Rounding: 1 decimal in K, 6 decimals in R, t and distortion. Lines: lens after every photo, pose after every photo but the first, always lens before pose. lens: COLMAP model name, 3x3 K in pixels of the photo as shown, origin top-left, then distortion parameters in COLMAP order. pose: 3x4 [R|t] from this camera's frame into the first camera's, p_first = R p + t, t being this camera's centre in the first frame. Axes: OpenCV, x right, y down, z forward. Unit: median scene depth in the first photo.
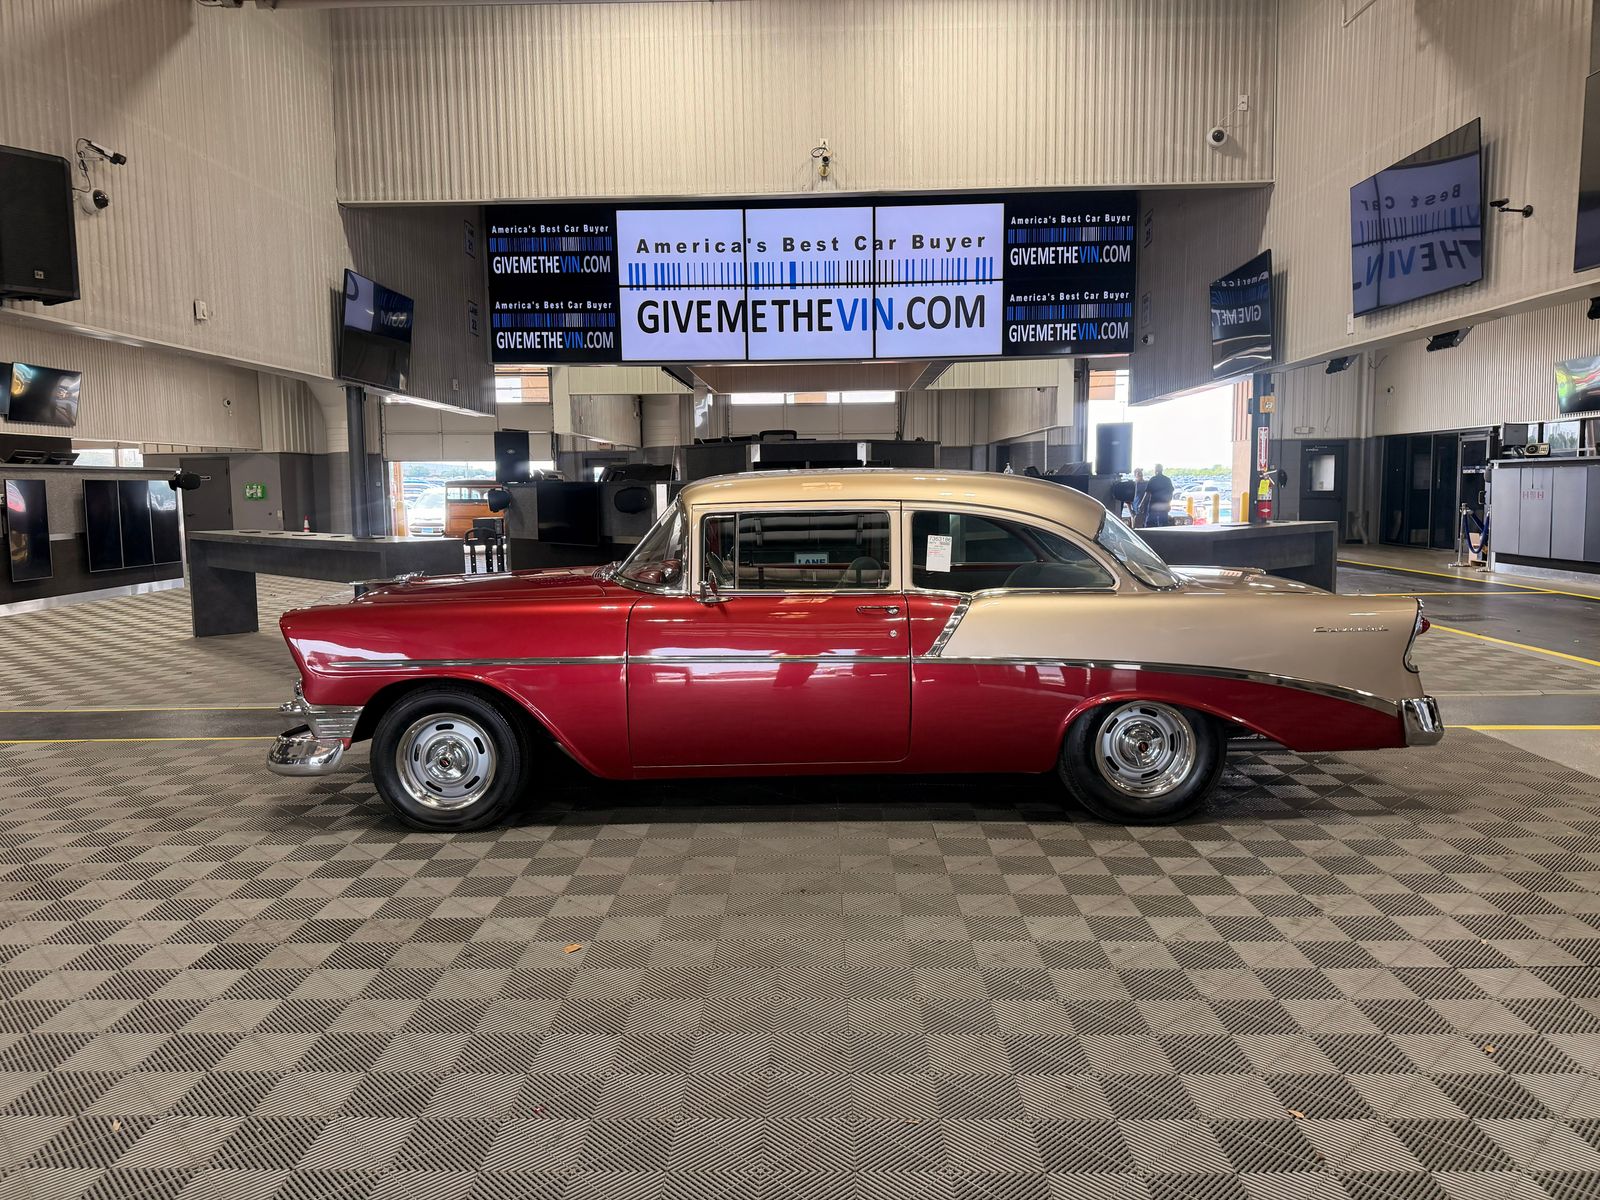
lens RADIAL K [[1153.2, 0, 800.0], [0, 1153.2, 600.0], [0, 0, 1]] dist [0.003276, -0.006285]
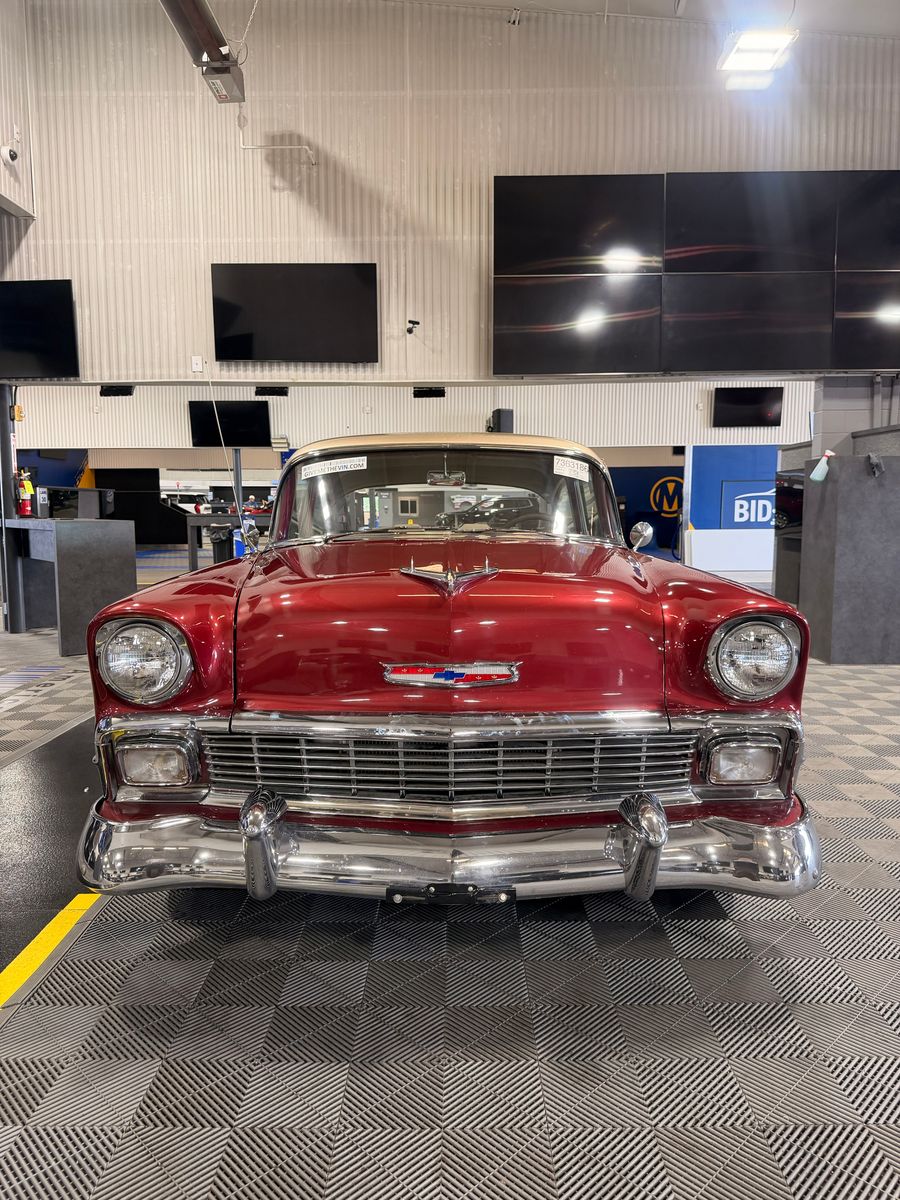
lens RADIAL K [[854.3, 0, 450.0], [0, 854.3, 600.0], [0, 0, 1]] dist [0.004467, -0.003895]
pose [[0.057918, -0.071285, 0.995773, -0.301597], [0.080346, 0.994545, 0.066524, -0.006748], [-0.995083, 0.076154, 0.063329, 0.396201]]
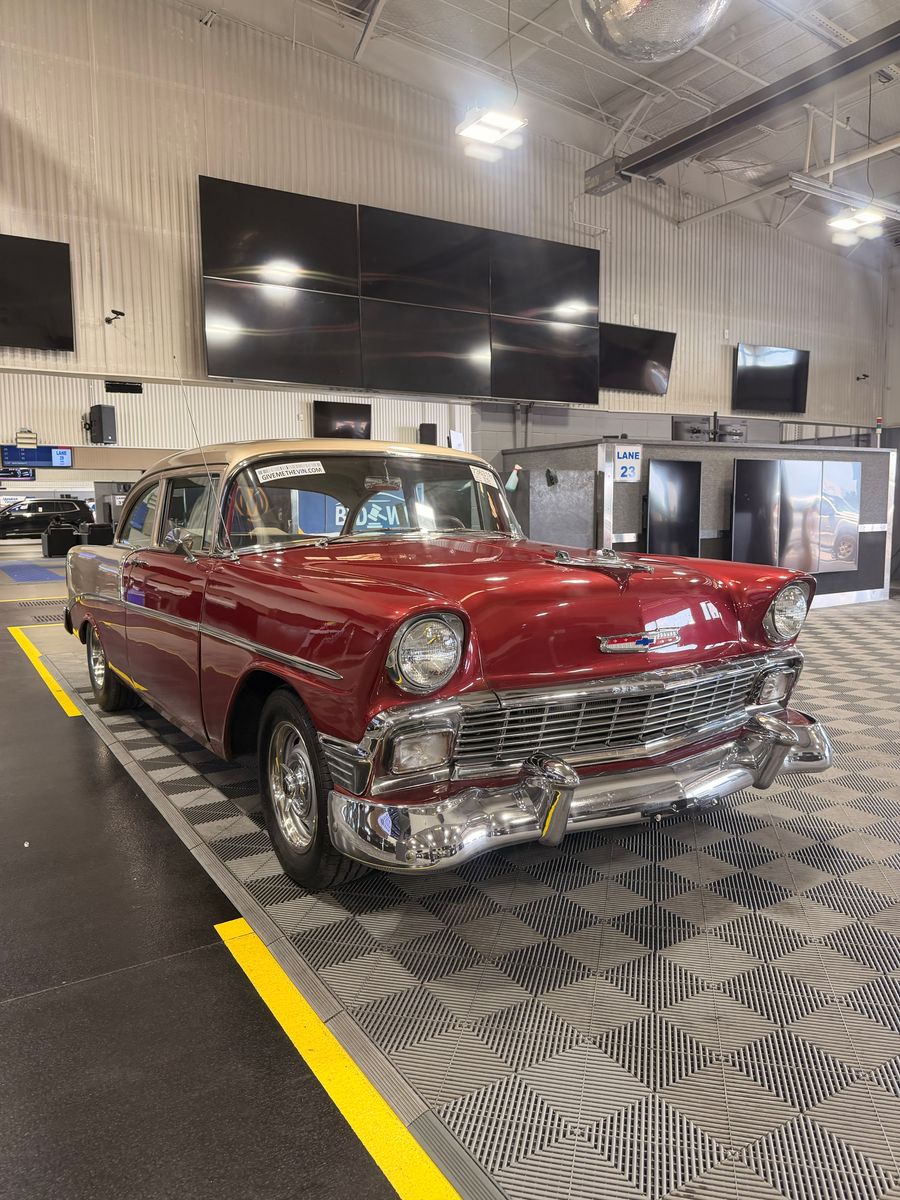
lens RADIAL K [[844.0, 0, 452.7], [0, 844.0, 613.4], [0, 0, 1]] dist [-0.005128, -0.004817]
pose [[-0.458605, -0.070788, 0.885817, -0.299716], [0.085152, 0.988735, 0.123097, -0.016015], [-0.884551, 0.131882, -0.447410, 0.515188]]
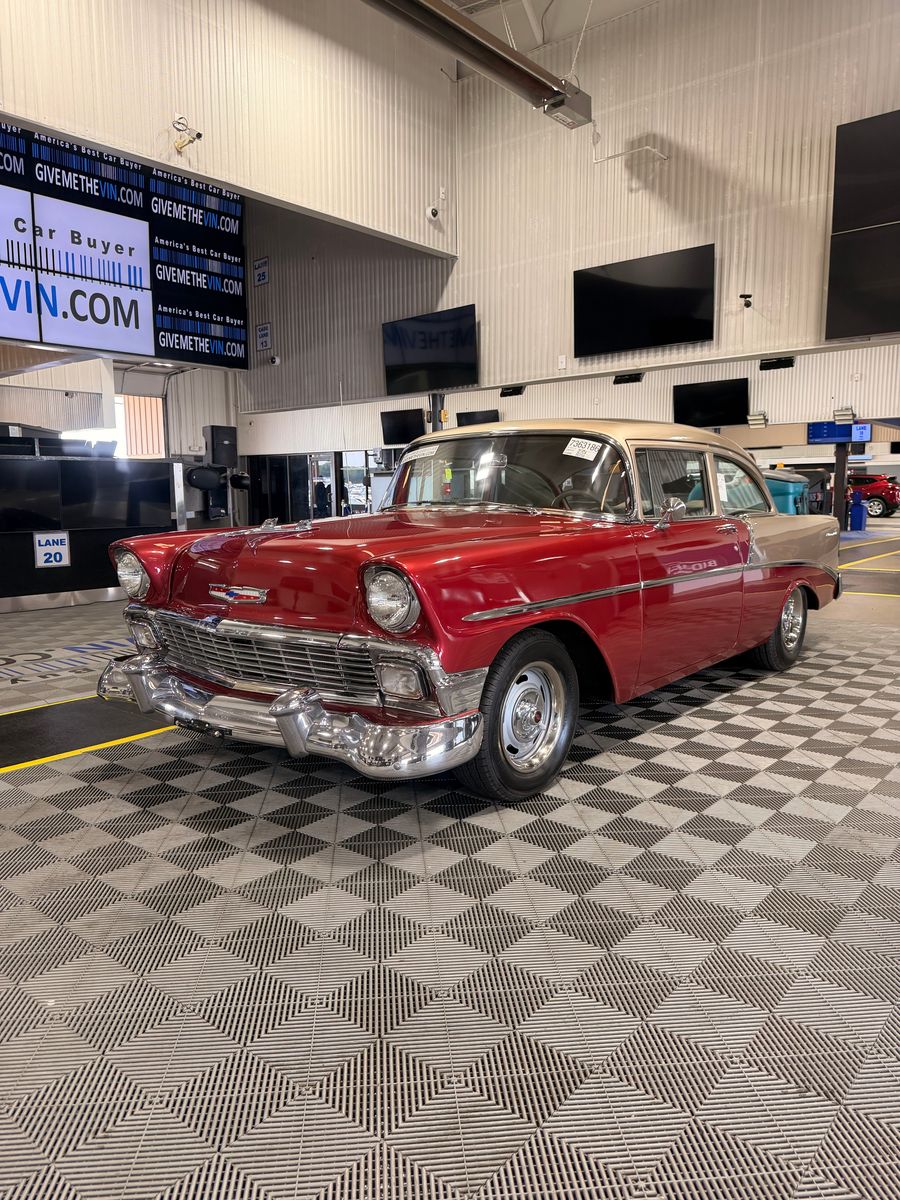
lens RADIAL K [[862.4, 0, 450.0], [0, 862.4, 600.0], [0, 0, 1]] dist [0.006140, -0.004470]
pose [[0.654046, -0.069812, 0.753226, -0.295654], [0.057983, 0.997430, 0.042097, 0.009582], [-0.754229, 0.016141, 0.656413, 0.221244]]
